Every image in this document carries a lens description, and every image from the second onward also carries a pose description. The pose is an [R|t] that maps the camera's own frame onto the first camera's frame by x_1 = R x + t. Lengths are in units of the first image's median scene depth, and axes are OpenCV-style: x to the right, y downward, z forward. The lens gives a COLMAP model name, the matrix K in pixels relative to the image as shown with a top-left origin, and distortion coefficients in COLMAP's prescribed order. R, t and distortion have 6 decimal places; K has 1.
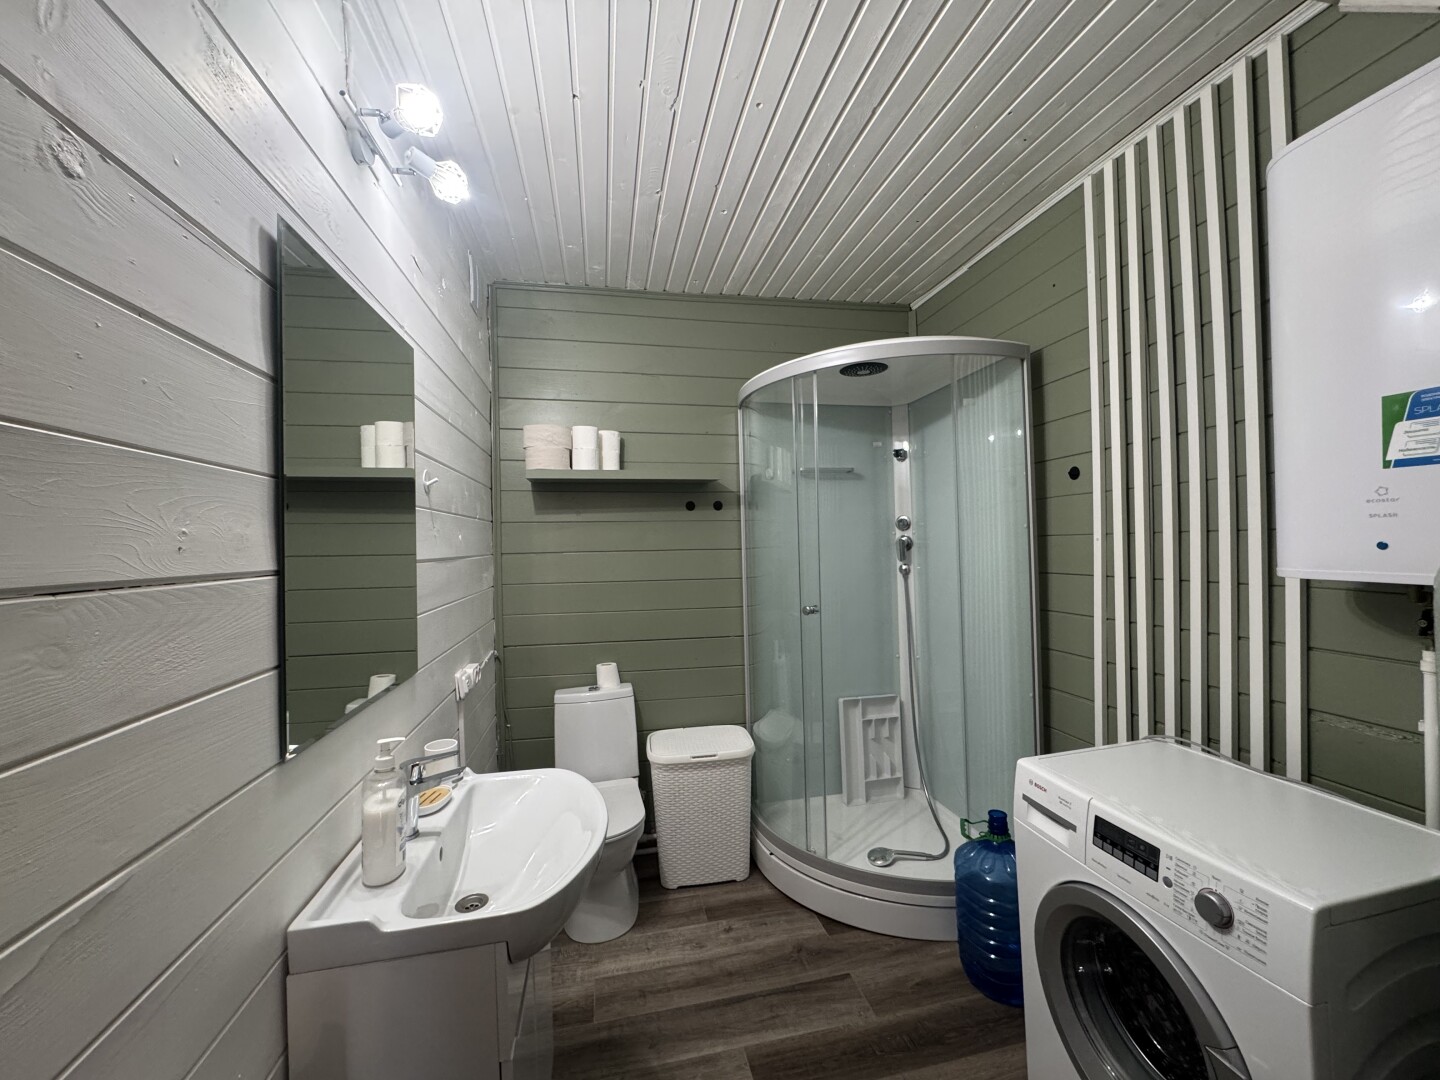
lens RADIAL K [[584.7, 0, 720.0], [0, 584.7, 540.0], [0, 0, 1]] dist [-0.000442, -0.000027]
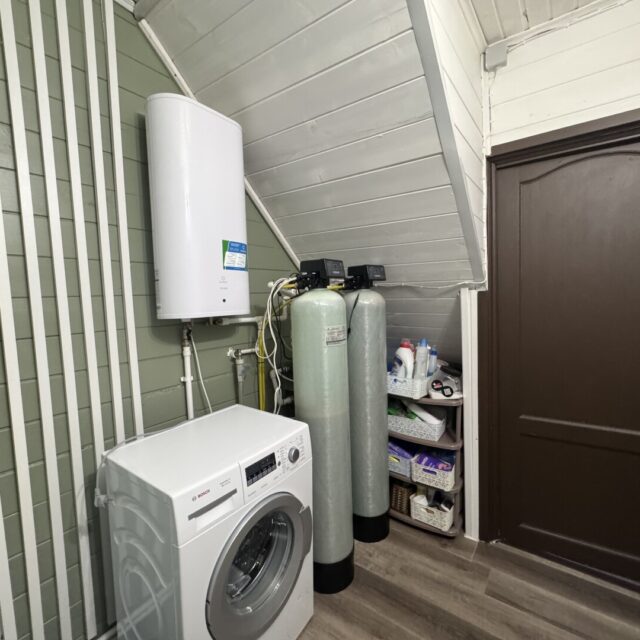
lens RADIAL K [[341.8, 0, 320.0], [0, 341.8, 320.0], [0, 0, 1]] dist [-0.000792, -0.001151]
pose [[-0.670855, -0.016070, 0.741415, -0.186926], [0.037783, 0.997726, 0.055812, 0.023635], [-0.740626, 0.065454, -0.668722, 1.522276]]
